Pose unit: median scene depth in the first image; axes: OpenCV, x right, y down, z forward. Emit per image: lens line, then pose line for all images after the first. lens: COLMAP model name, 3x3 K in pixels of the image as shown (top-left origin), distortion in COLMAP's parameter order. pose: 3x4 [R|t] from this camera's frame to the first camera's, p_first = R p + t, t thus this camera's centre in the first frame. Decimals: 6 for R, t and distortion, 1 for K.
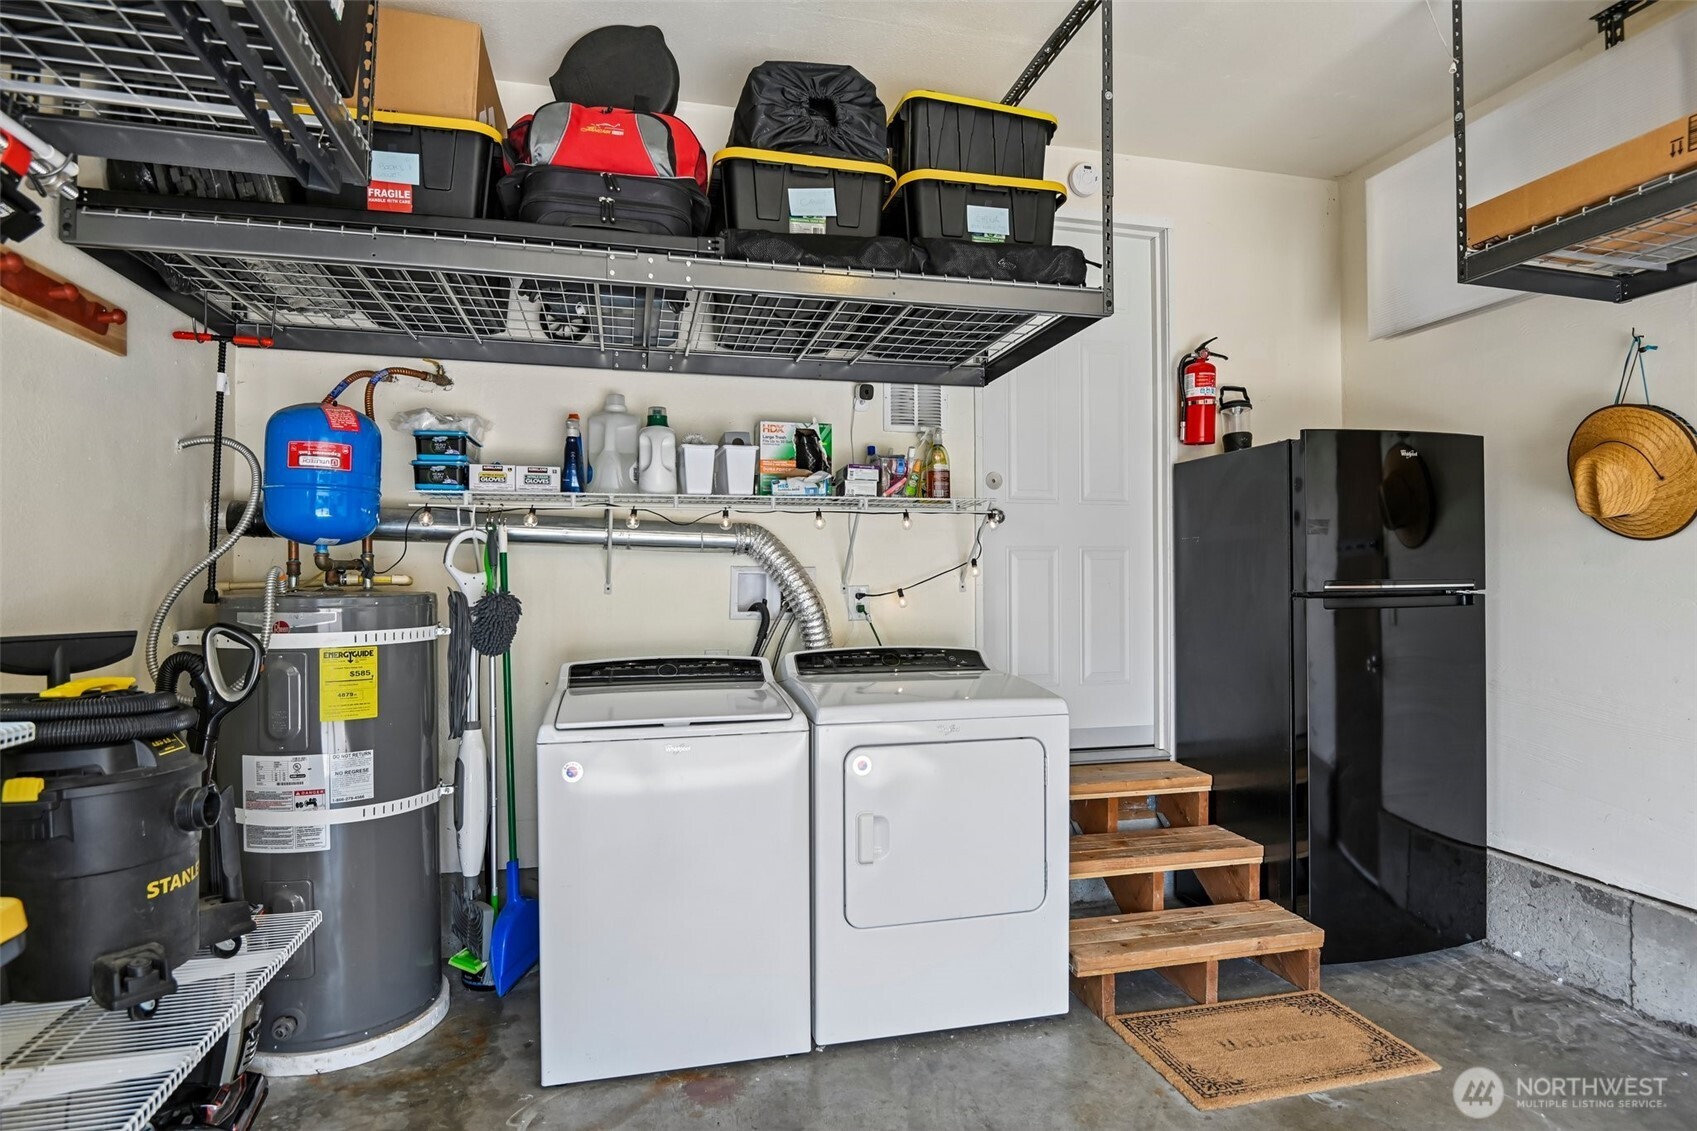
lens RADIAL K [[926.9, 0, 862.2], [0, 926.9, 565.2], [0, 0, 1]] dist [-0.023475, -0.005699]
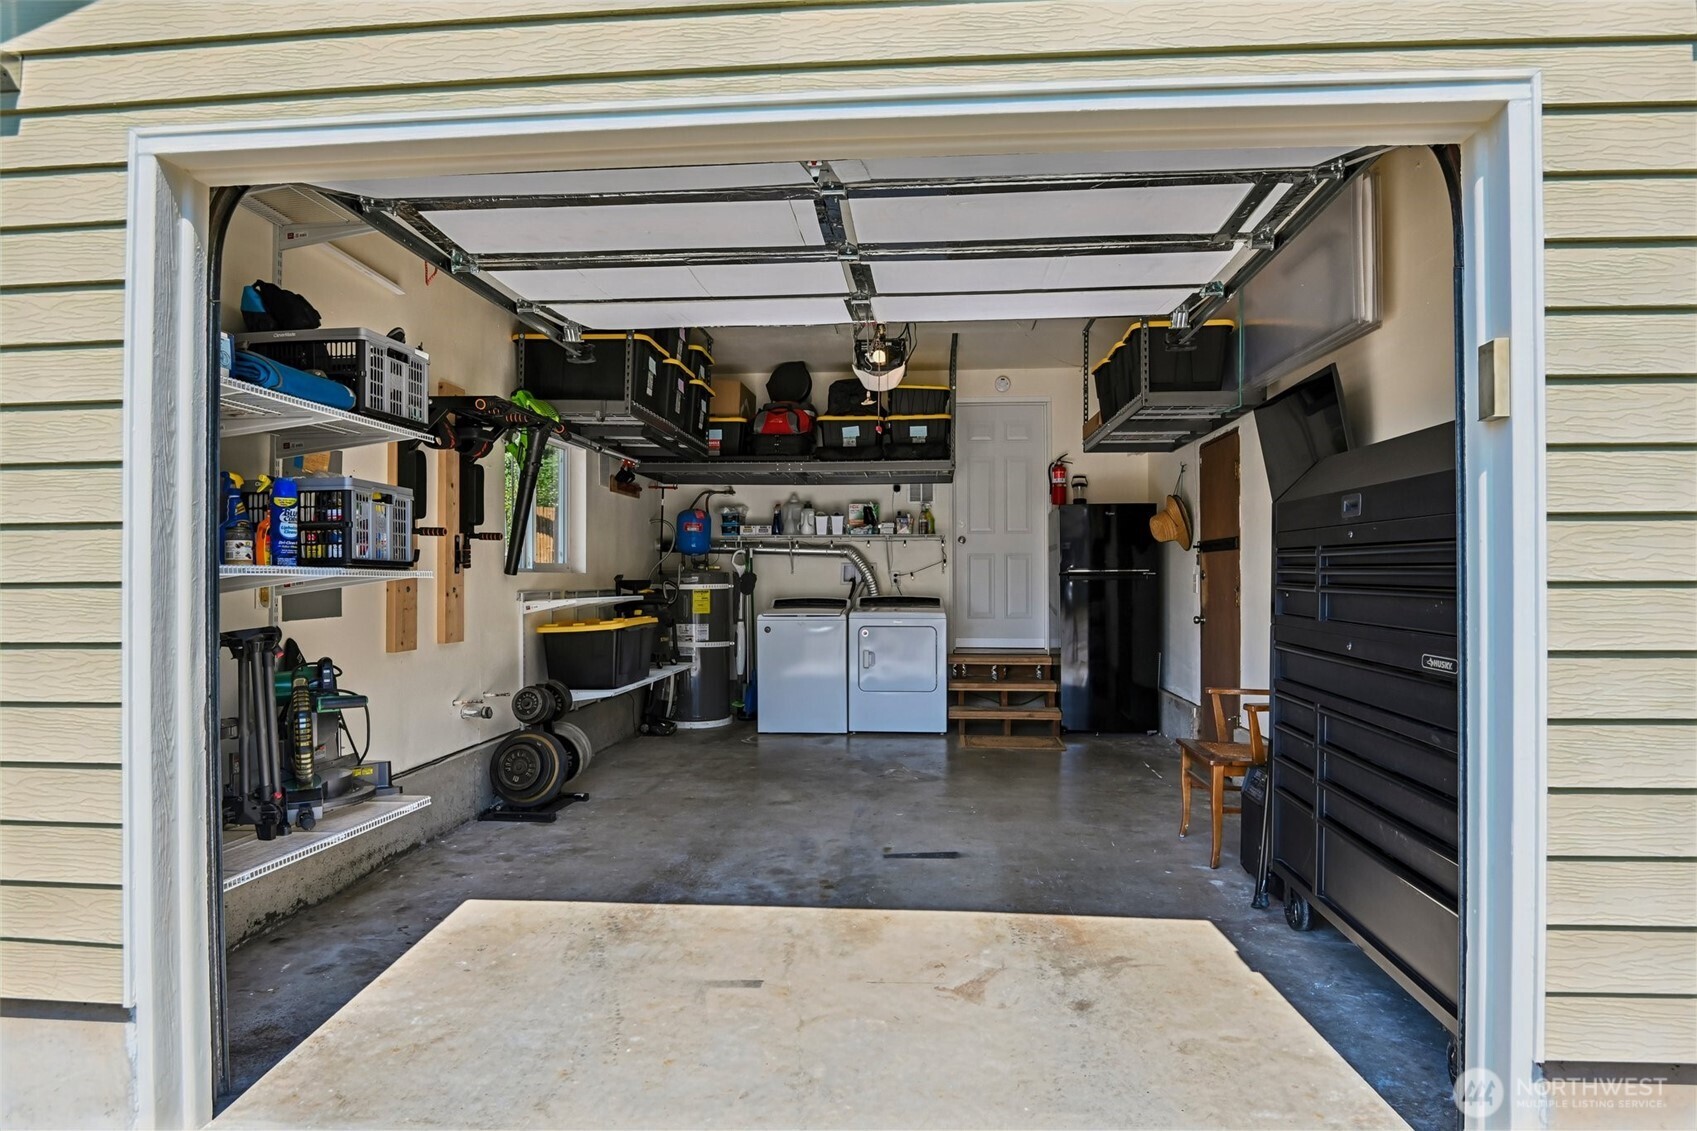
lens RADIAL K [[926.9, 0, 846.7], [0, 926.9, 567.2], [0, 0, 1]] dist [-0.023475, -0.005699]
pose [[0.947261, 0.002103, -0.320457, 0.753075], [0.000243, 0.999973, 0.007283, -0.004799], [0.320464, -0.006977, 0.947235, -1.501002]]
